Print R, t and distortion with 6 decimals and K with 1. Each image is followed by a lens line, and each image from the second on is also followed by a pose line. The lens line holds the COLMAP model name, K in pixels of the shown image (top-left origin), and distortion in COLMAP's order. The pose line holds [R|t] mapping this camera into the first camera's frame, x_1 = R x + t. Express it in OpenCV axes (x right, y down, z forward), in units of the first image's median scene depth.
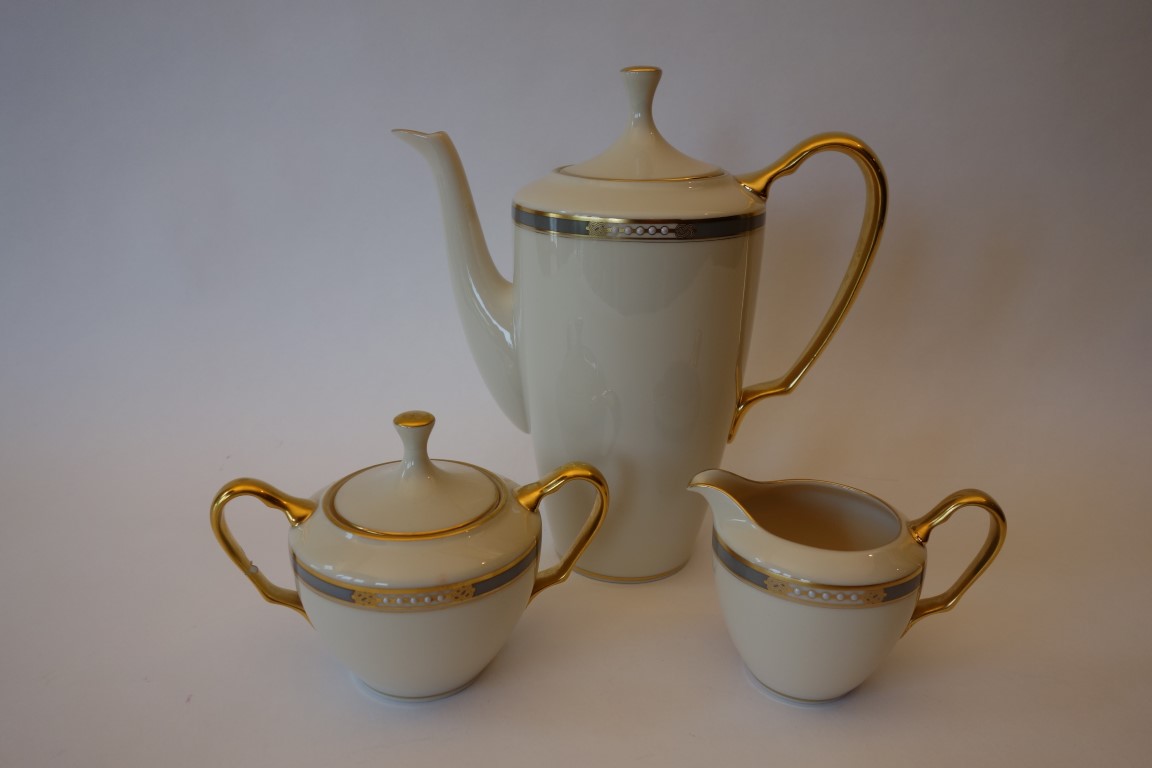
lens RADIAL K [[873.2, 0, 571.6], [0, 873.2, 386.1], [0, 0, 1]] dist [0.024806, -0.015986]
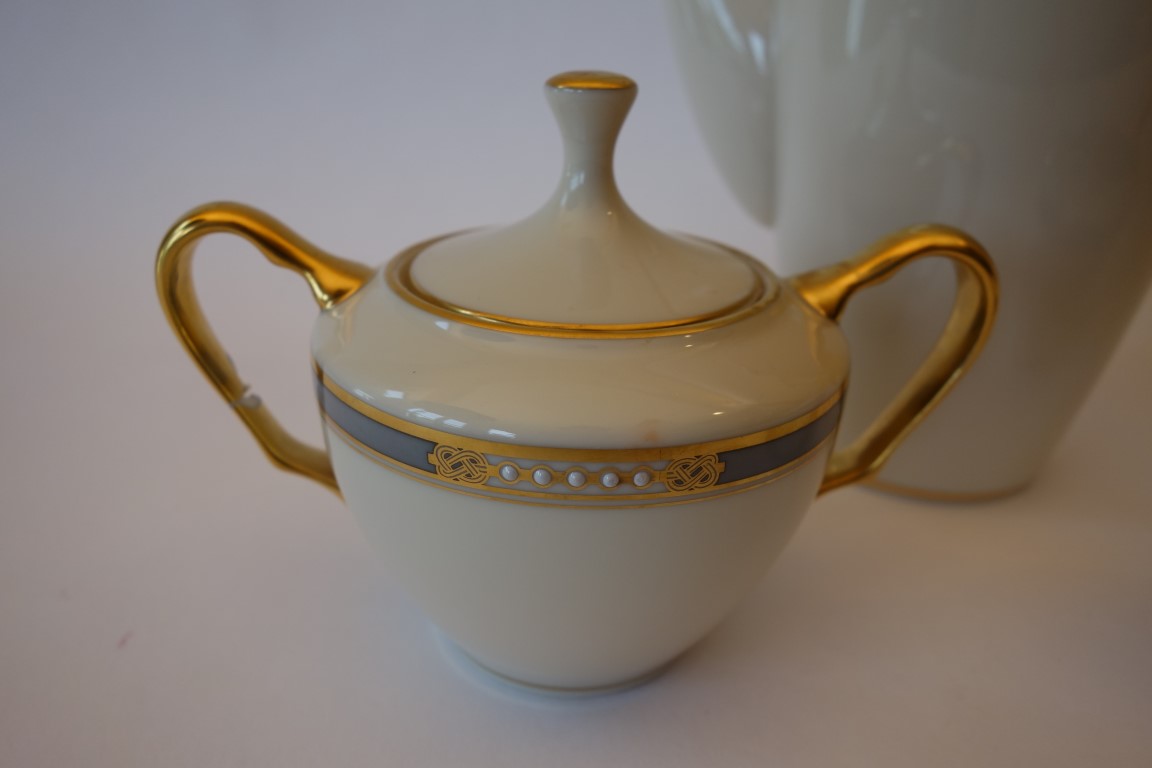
lens RADIAL K [[873.2, 0, 578.7], [0, 873.2, 384.5], [0, 0, 1]] dist [0.024806, -0.015986]
pose [[0.989173, 0.066932, -0.130599, -0.120700], [-0.057175, 0.995384, 0.077081, 0.158741], [0.135155, -0.068780, 0.988434, 0.563068]]
